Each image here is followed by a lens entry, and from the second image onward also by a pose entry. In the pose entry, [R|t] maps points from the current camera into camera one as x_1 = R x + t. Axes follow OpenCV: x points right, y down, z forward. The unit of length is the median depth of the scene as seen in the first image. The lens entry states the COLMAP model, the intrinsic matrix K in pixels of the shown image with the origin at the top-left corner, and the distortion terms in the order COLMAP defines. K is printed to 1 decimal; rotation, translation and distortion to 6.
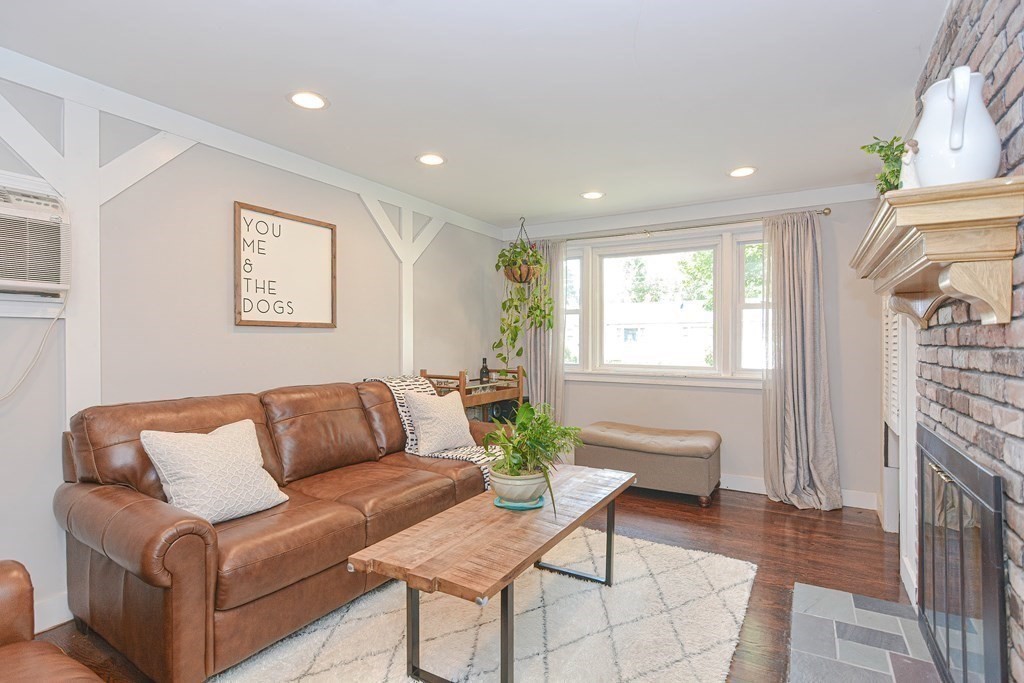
lens RADIAL K [[501.4, 0, 511.9], [0, 501.4, 335.9], [0, 0, 1]] dist [-0.013996, 0.005778]
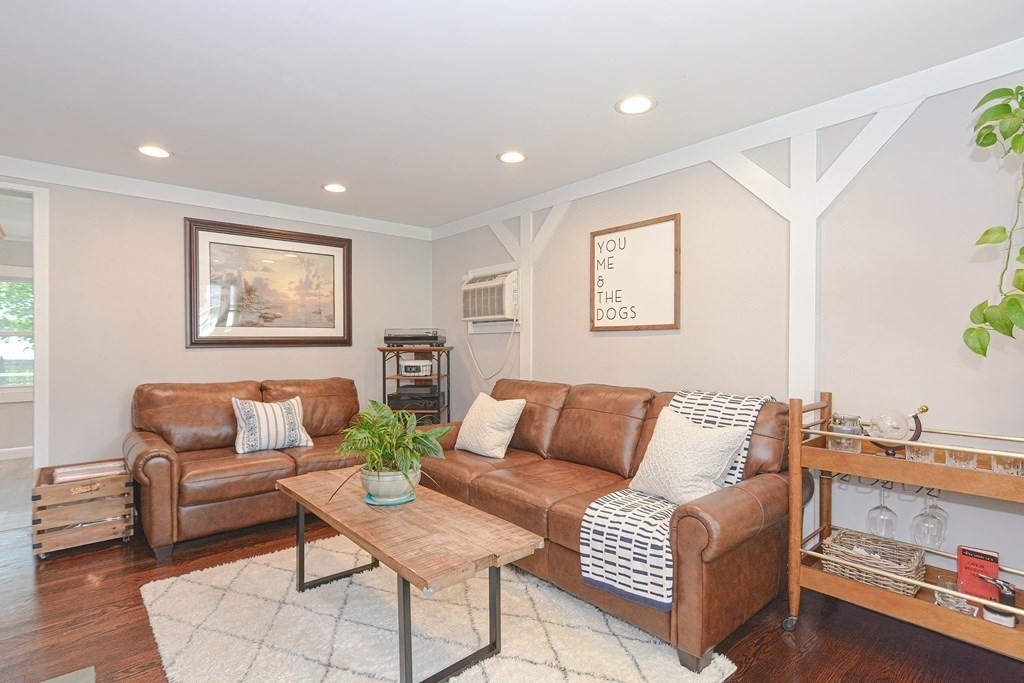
lens RADIAL K [[501.4, 0, 509.4], [0, 501.4, 344.9], [0, 0, 1]] dist [-0.013996, 0.005778]
pose [[-0.309572, 0.006197, -0.950856, 0.669106], [0.010277, 0.999942, 0.003170, 0.006756], [0.950820, -0.008791, -0.309618, 1.122973]]
